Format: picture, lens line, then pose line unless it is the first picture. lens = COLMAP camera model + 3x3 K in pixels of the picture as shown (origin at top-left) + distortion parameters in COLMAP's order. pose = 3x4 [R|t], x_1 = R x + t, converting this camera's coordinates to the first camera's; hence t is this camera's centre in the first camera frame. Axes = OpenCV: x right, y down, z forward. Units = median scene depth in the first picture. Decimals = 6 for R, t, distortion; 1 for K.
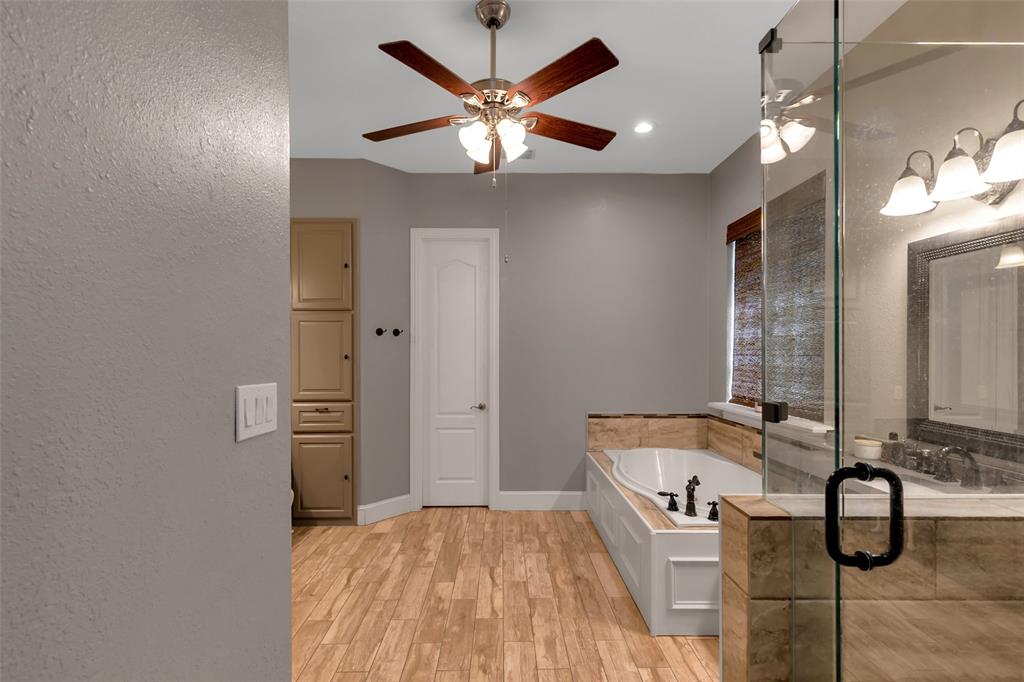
lens RADIAL K [[471.0, 0, 509.7], [0, 471.0, 353.0], [0, 0, 1]] dist [0.000269, -0.000059]
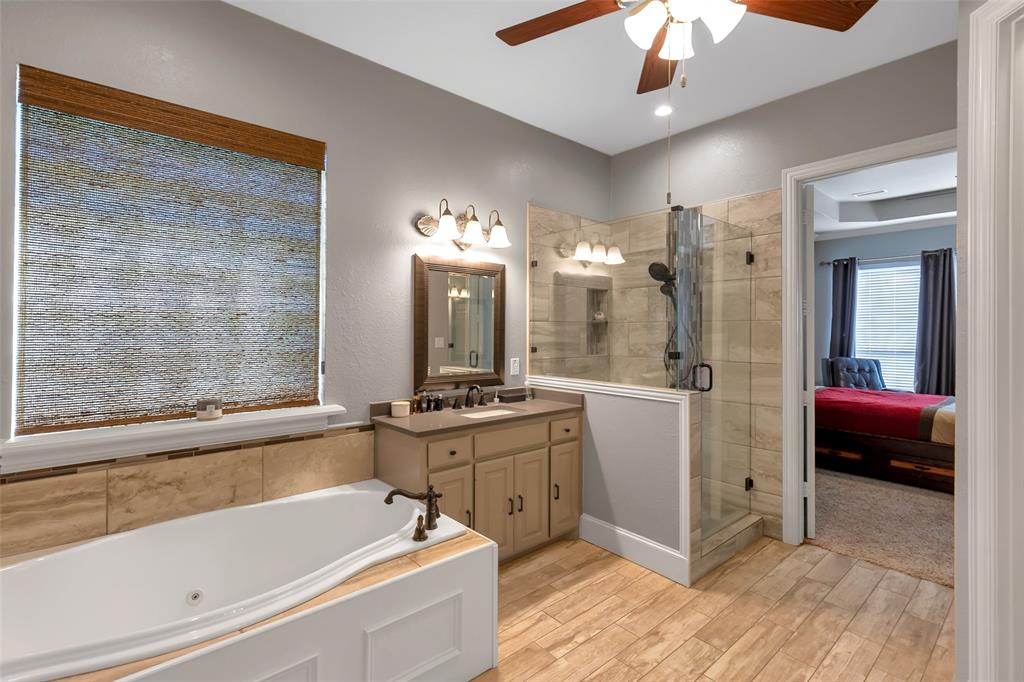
lens RADIAL K [[465.1, 0, 514.9], [0, 465.1, 323.4], [0, 0, 1]] dist [0.004990, -0.000276]
pose [[-0.641388, 0.007369, 0.767181, -0.304208], [-0.002688, 0.999926, -0.011851, -0.007286], [-0.767212, -0.009663, -0.641321, 1.243330]]
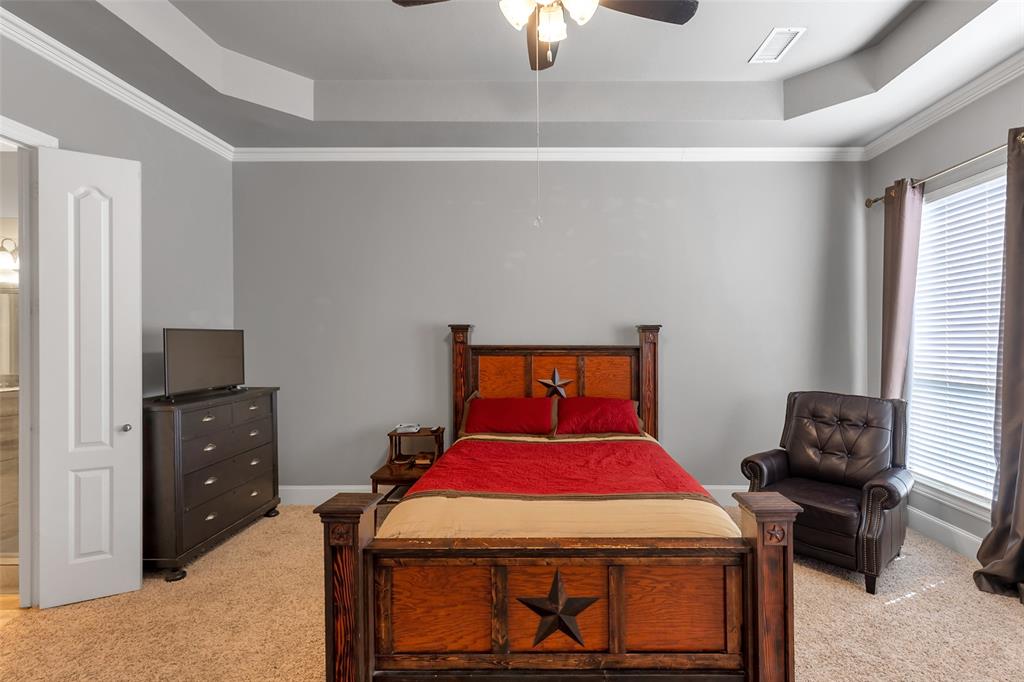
lens RADIAL K [[476.5, 0, 550.0], [0, 476.5, 334.4], [0, 0, 1]] dist [0.002875, 0.000189]
pose [[0.018832, 0.009596, 0.999777, -0.762602], [0.001874, 0.999952, -0.009633, -0.002206], [-0.999821, 0.002055, 0.018813, -0.985546]]
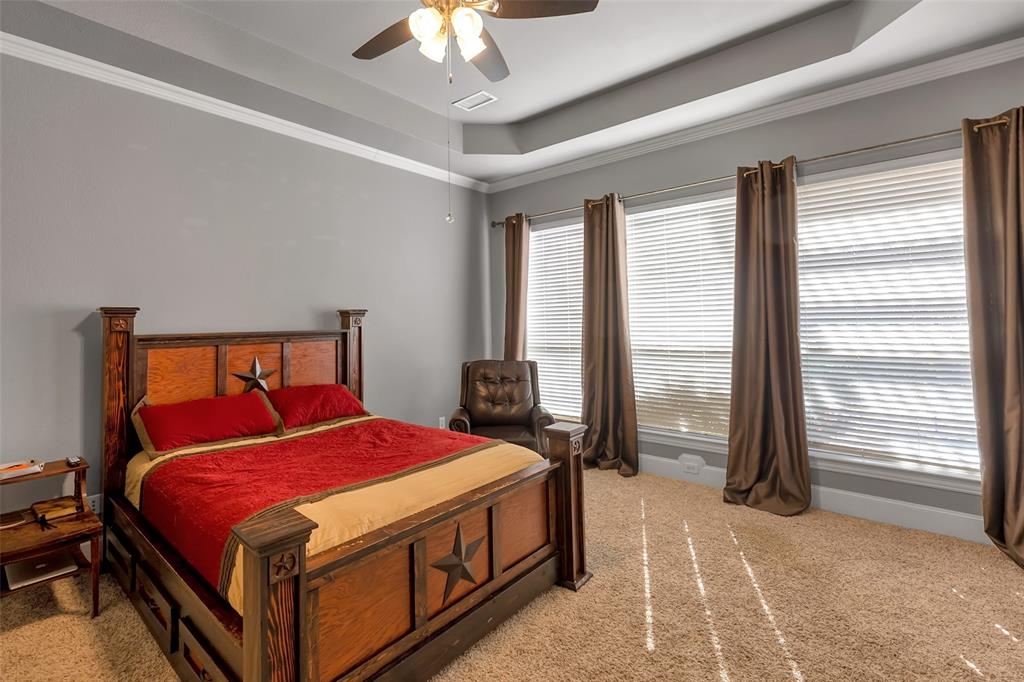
lens RADIAL K [[468.3, 0, 515.5], [0, 468.3, 296.2], [0, 0, 1]] dist [0.014617, -0.000015]
pose [[-0.753627, 0.045242, 0.655744, -0.675813], [0.016910, 0.998633, -0.049465, -0.004344], [-0.657085, -0.026190, -0.753361, -0.508965]]
